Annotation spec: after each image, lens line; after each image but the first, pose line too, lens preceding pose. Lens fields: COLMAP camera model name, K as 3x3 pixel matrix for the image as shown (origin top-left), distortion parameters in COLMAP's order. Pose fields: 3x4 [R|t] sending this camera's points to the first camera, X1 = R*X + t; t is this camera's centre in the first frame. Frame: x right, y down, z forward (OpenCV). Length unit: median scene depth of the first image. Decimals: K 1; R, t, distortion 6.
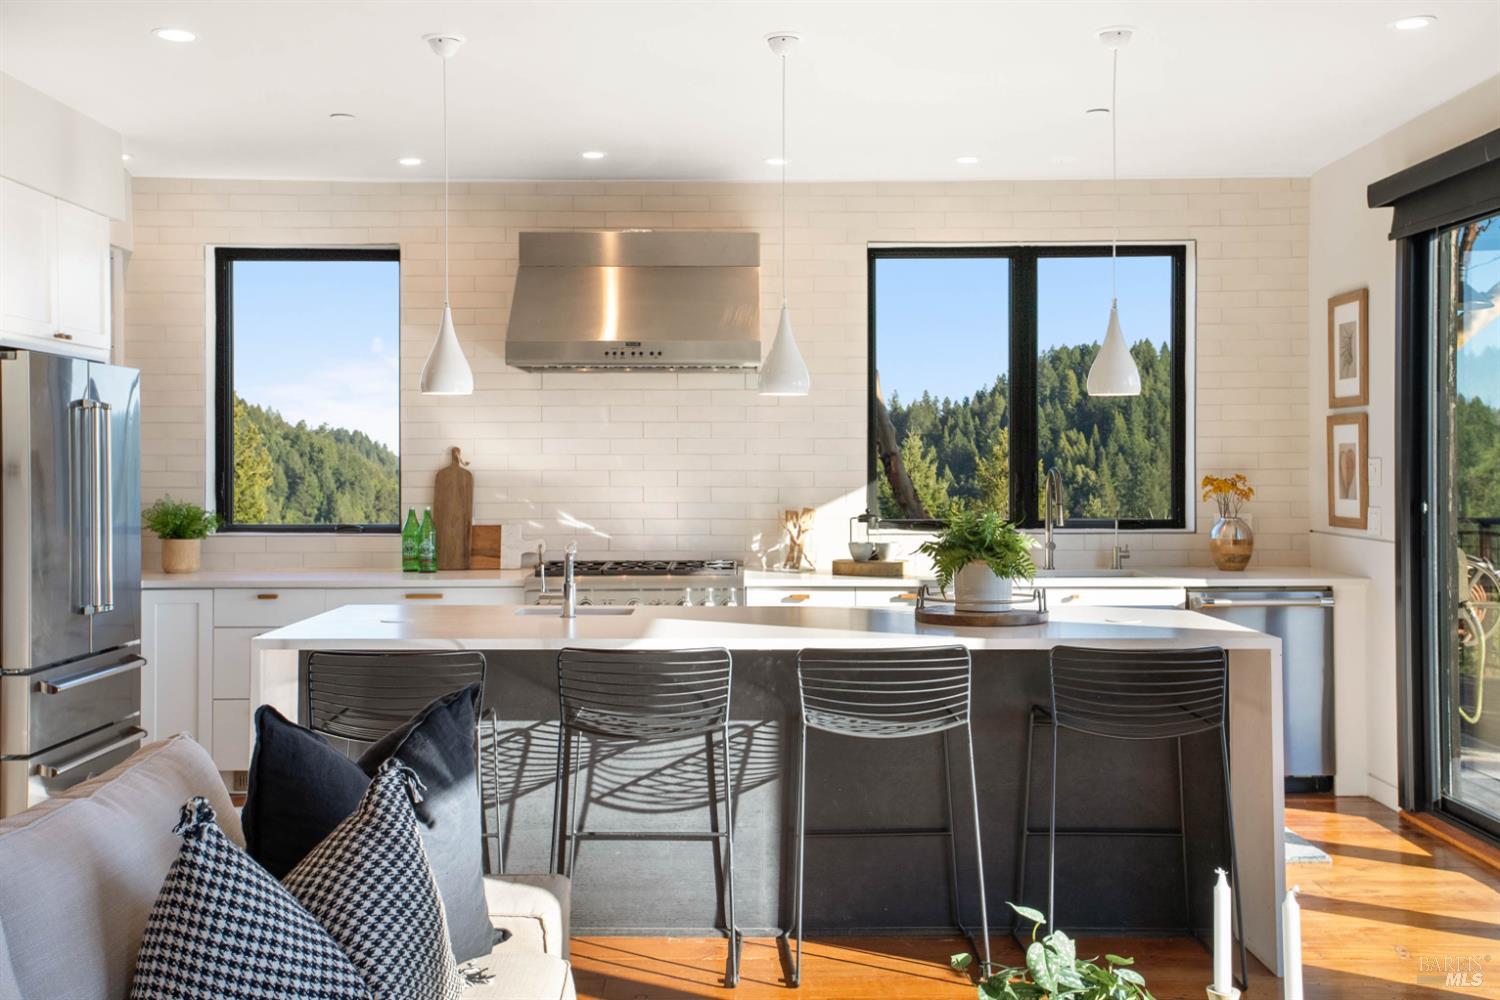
lens RADIAL K [[1545.7, 0, 777.5], [0, 1545.7, 482.4], [0, 0, 1]] dist [0.071969, 0.014166]
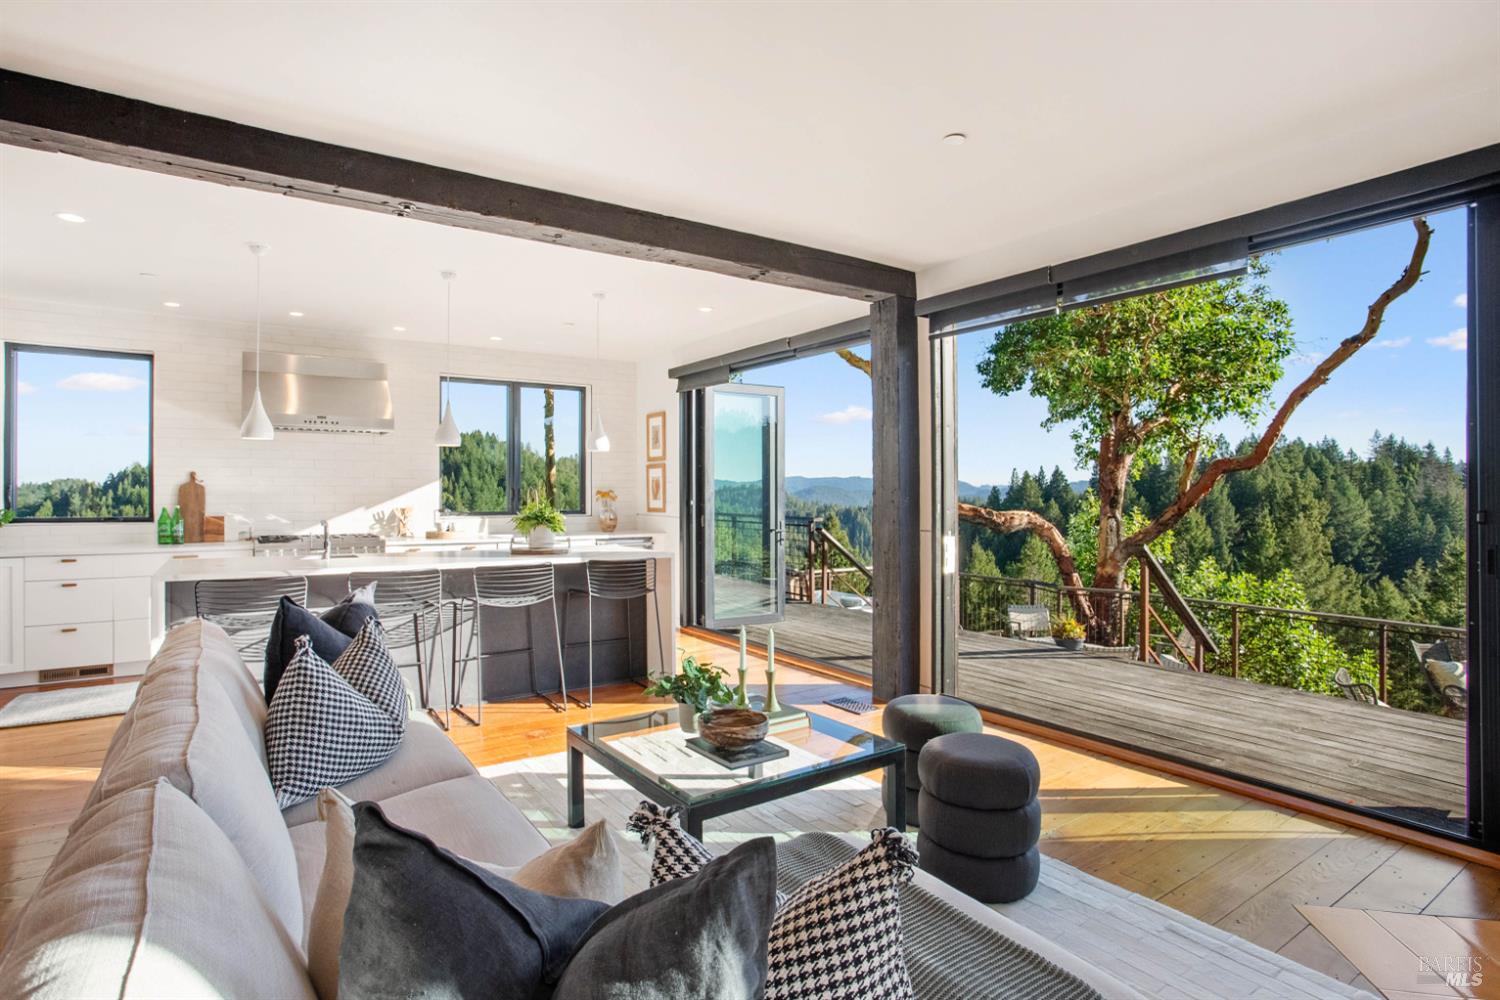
lens RADIAL K [[756.1, 0, 750.0], [0, 756.1, 500.0], [0, 0, 1]] dist [-0.047454, 0.023626]
pose [[0.833022, -0.002656, 0.553233, -0.151066], [0.003681, 0.999993, -0.000743, 0.012073], [-0.553227, 0.002655, 0.833026, -0.032808]]
